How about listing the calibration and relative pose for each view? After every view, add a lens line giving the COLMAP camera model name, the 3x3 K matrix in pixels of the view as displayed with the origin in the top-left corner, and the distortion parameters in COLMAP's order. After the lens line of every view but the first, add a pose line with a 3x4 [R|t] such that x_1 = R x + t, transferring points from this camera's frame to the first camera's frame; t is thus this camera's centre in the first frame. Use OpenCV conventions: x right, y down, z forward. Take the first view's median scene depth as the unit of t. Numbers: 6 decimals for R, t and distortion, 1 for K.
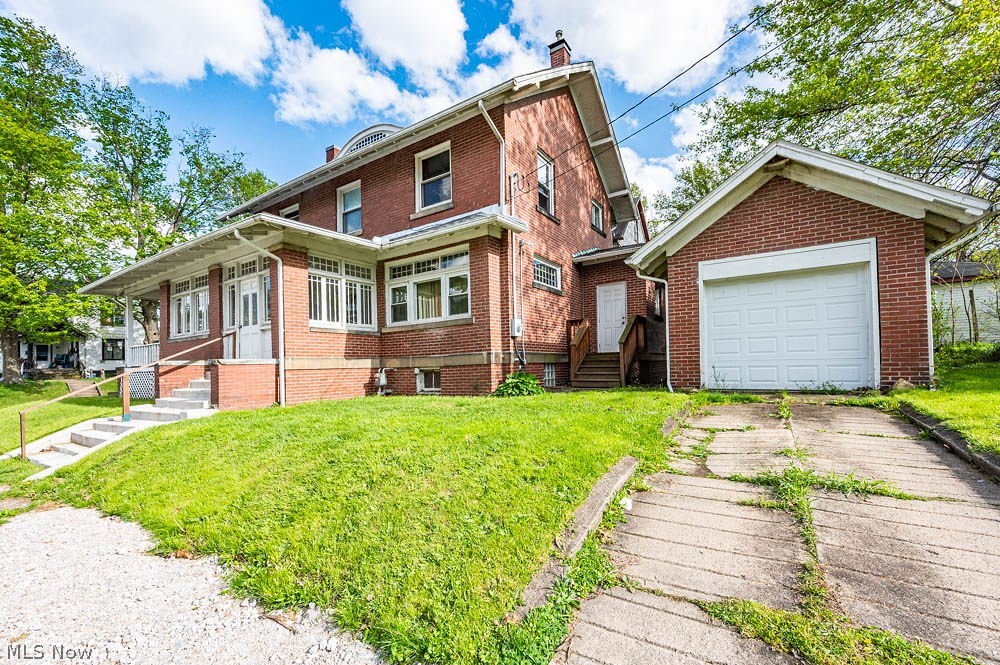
lens RADIAL K [[418.5, 0, 498.4], [0, 418.5, 356.6], [0, 0, 1]] dist [0.001495, 0.000261]
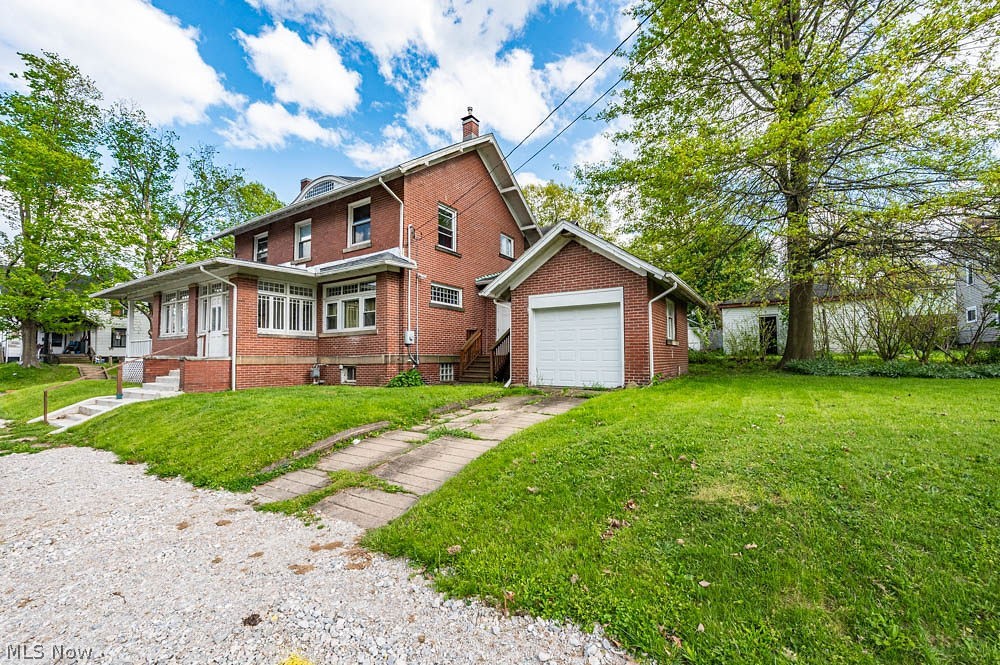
lens RADIAL K [[402.4, 0, 501.1], [0, 402.4, 342.2], [0, 0, 1]] dist [0.000811, -0.000092]
pose [[0.999709, 0.022755, 0.007998, 0.294552], [-0.022604, 0.999573, -0.018523, -0.031557], [-0.008416, 0.018337, 0.999796, -0.283556]]
